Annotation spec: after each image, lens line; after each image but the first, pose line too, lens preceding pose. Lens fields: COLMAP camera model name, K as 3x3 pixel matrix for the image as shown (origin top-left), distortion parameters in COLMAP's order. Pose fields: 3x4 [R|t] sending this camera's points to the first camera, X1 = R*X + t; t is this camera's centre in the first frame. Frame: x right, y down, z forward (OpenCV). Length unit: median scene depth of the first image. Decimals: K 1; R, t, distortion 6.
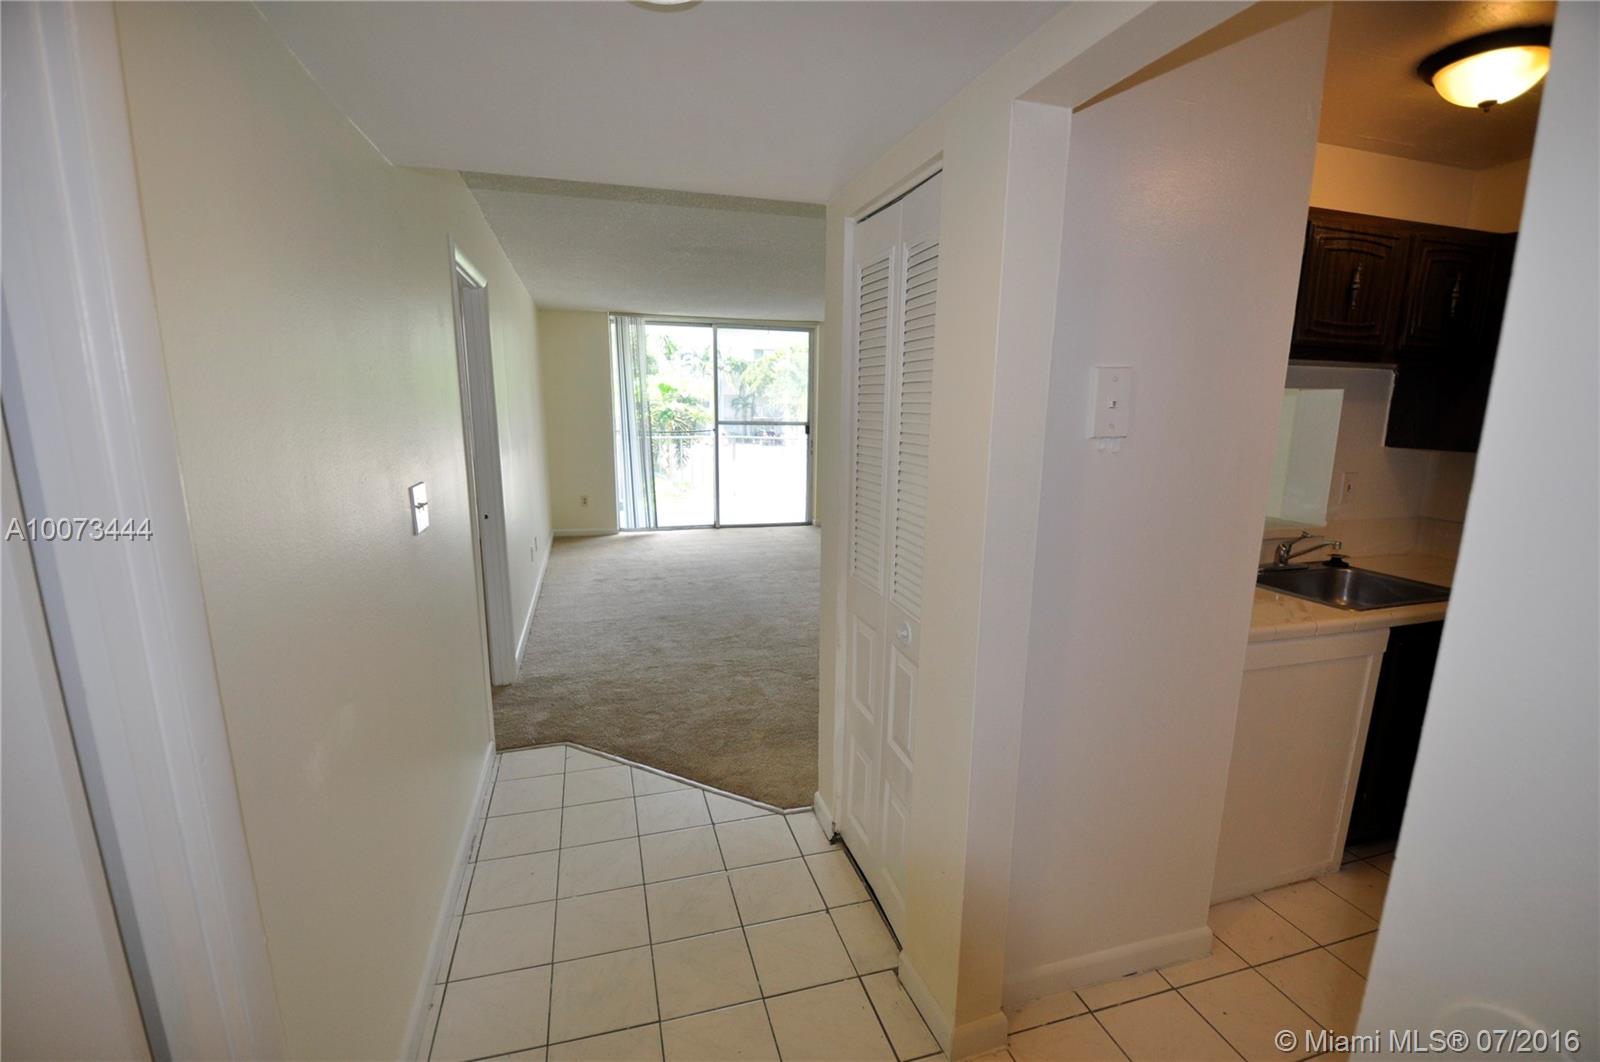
lens RADIAL K [[695.9, 0, 800.4], [0, 695.9, 548.1], [0, 0, 1]] dist [0.015127, -0.023769]
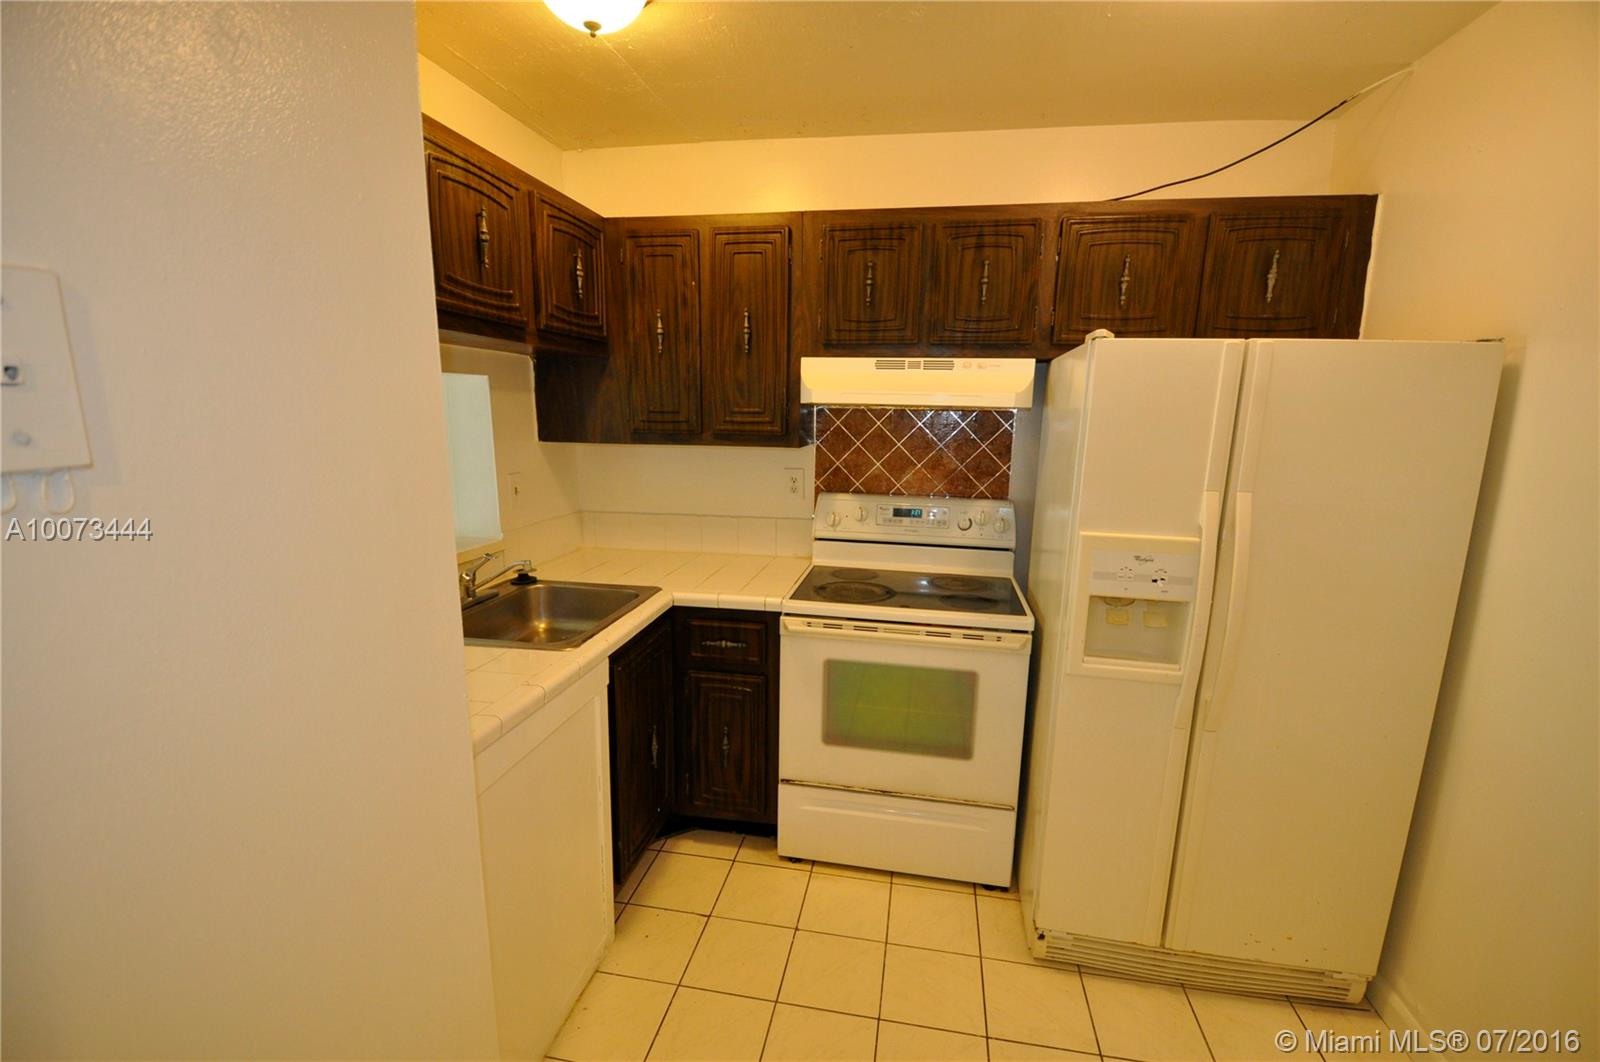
lens RADIAL K [[695.9, 0, 800.4], [0, 695.9, 548.1], [0, 0, 1]] dist [0.015127, -0.023769]
pose [[0.453243, -0.177829, 0.873469, 0.079774], [0.168064, 0.979372, 0.112181, -0.024535], [-0.875400, 0.095953, 0.473780, 0.128904]]
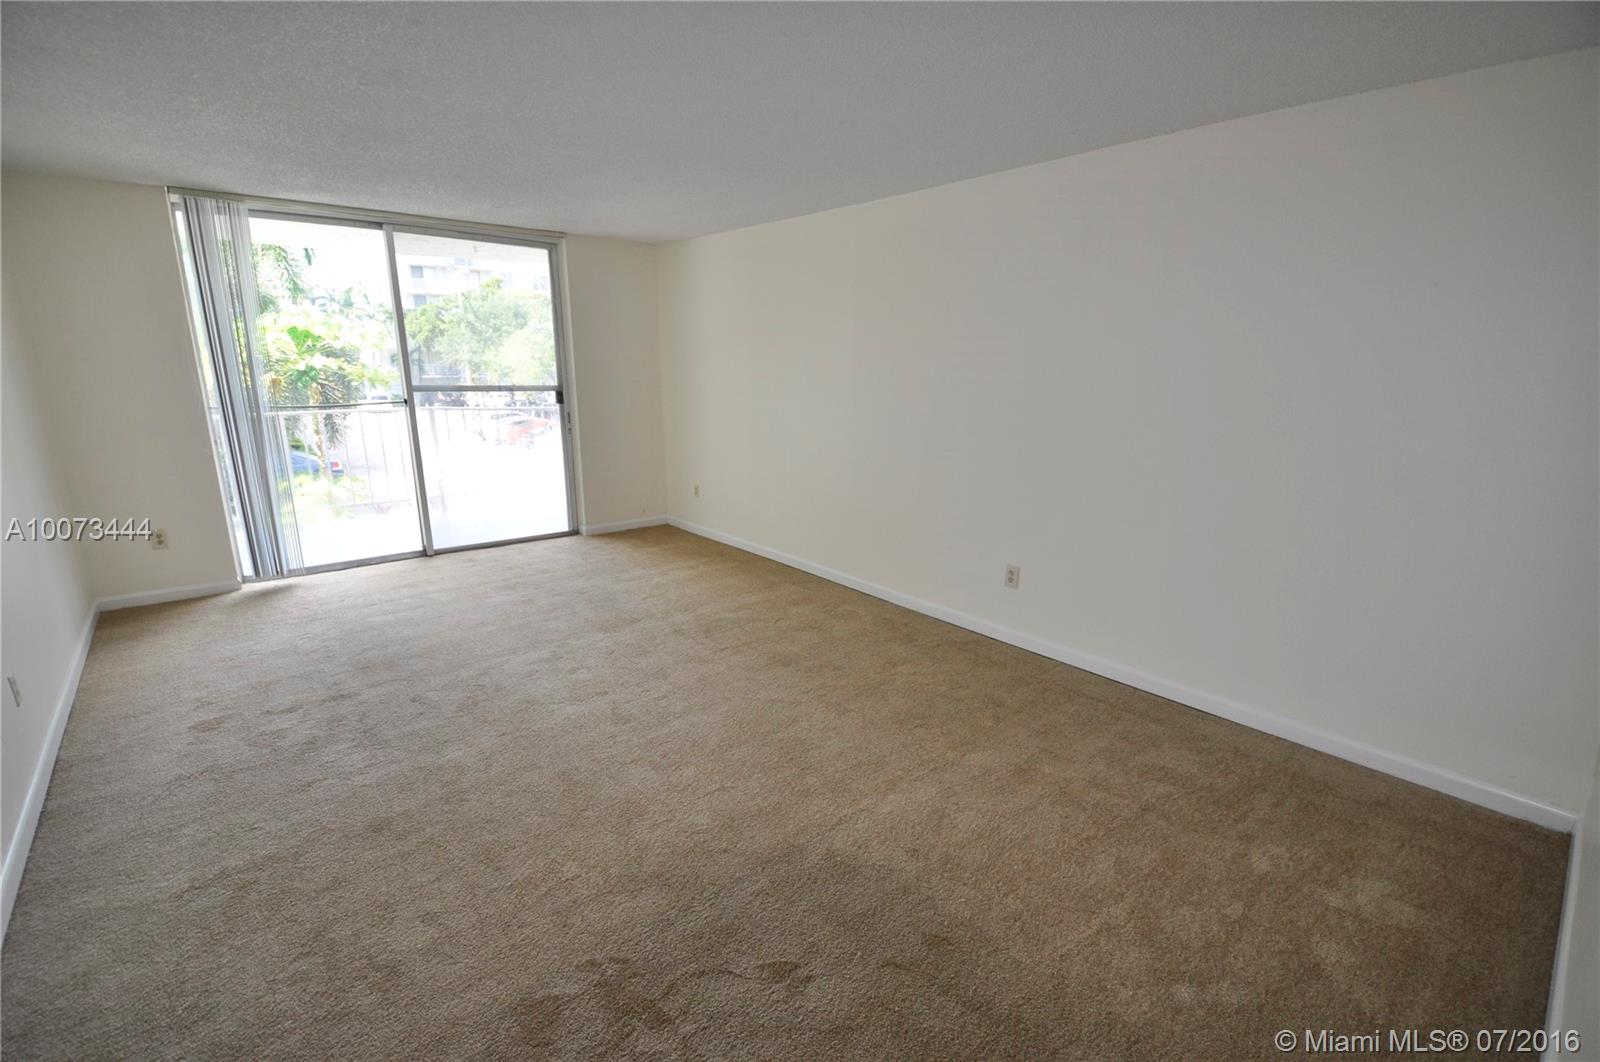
lens RADIAL K [[695.9, 0, 800.4], [0, 695.9, 548.1], [0, 0, 1]] dist [0.015127, -0.023769]
pose [[0.911629, -0.106200, 0.397056, -0.087347], [0.082828, 0.993691, 0.075610, -0.078062], [-0.402581, -0.036041, 0.914675, 0.389801]]
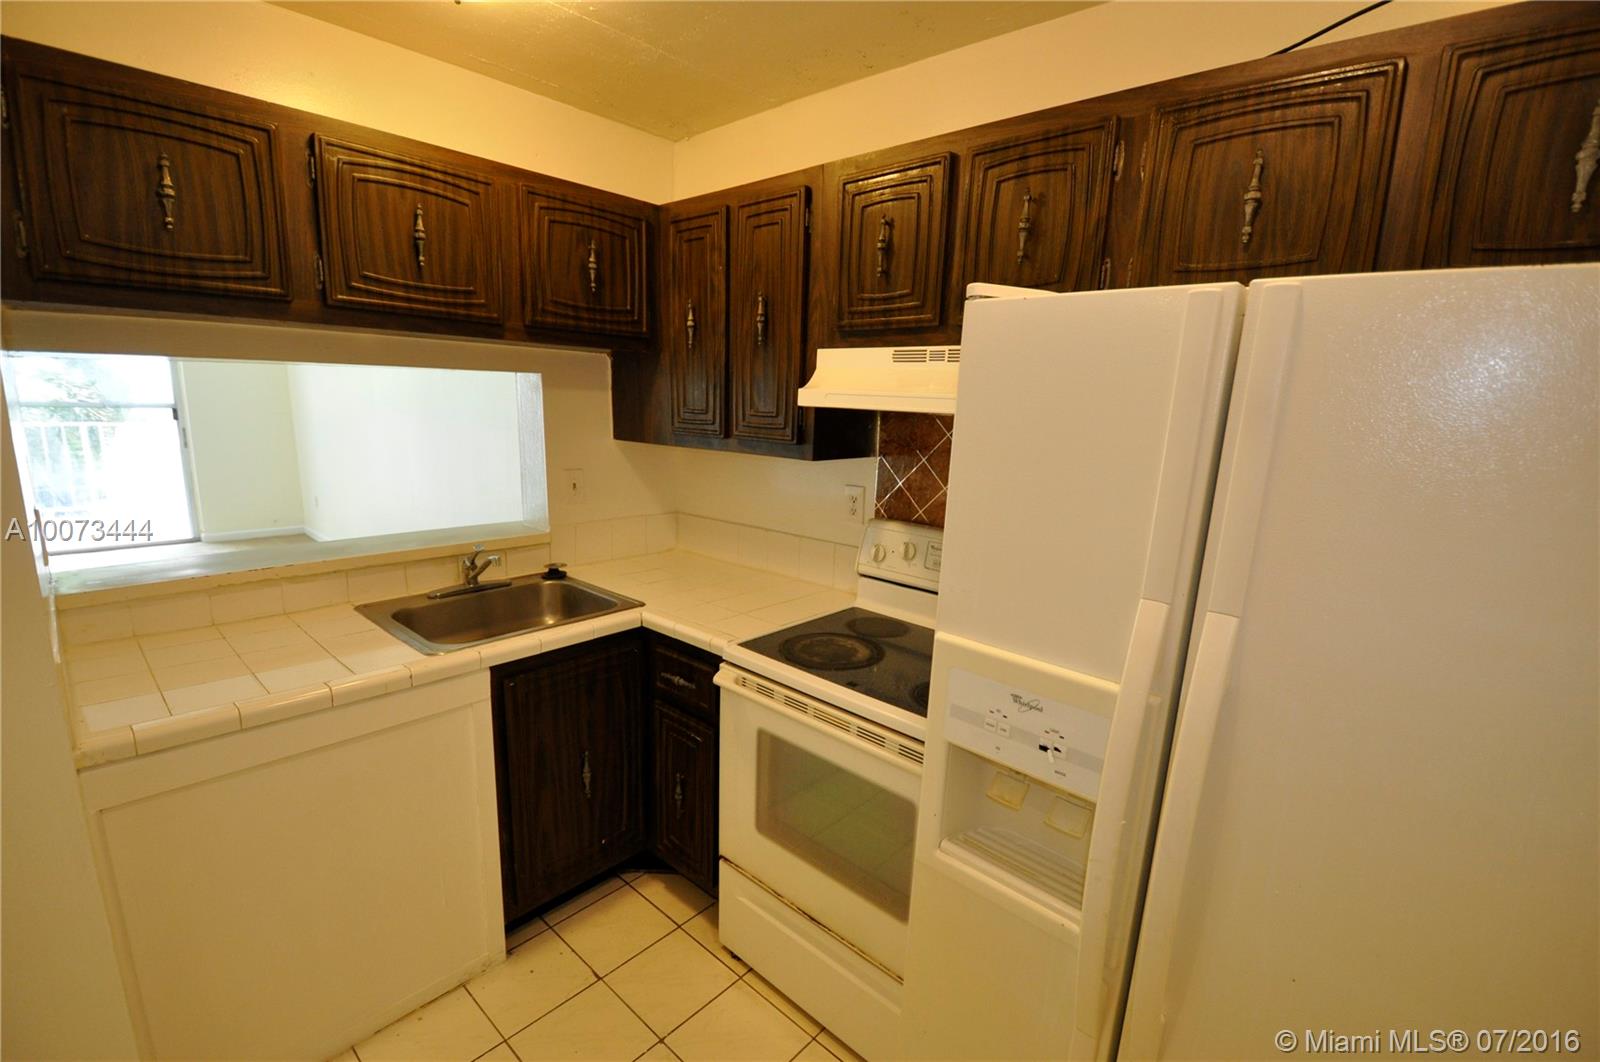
lens RADIAL K [[695.9, 0, 800.4], [0, 695.9, 548.1], [0, 0, 1]] dist [0.015127, -0.023769]
pose [[0.852507, -0.089320, 0.515027, 0.259612], [0.078613, 0.995994, 0.042607, -0.010394], [-0.516770, 0.004165, 0.856114, 0.041023]]
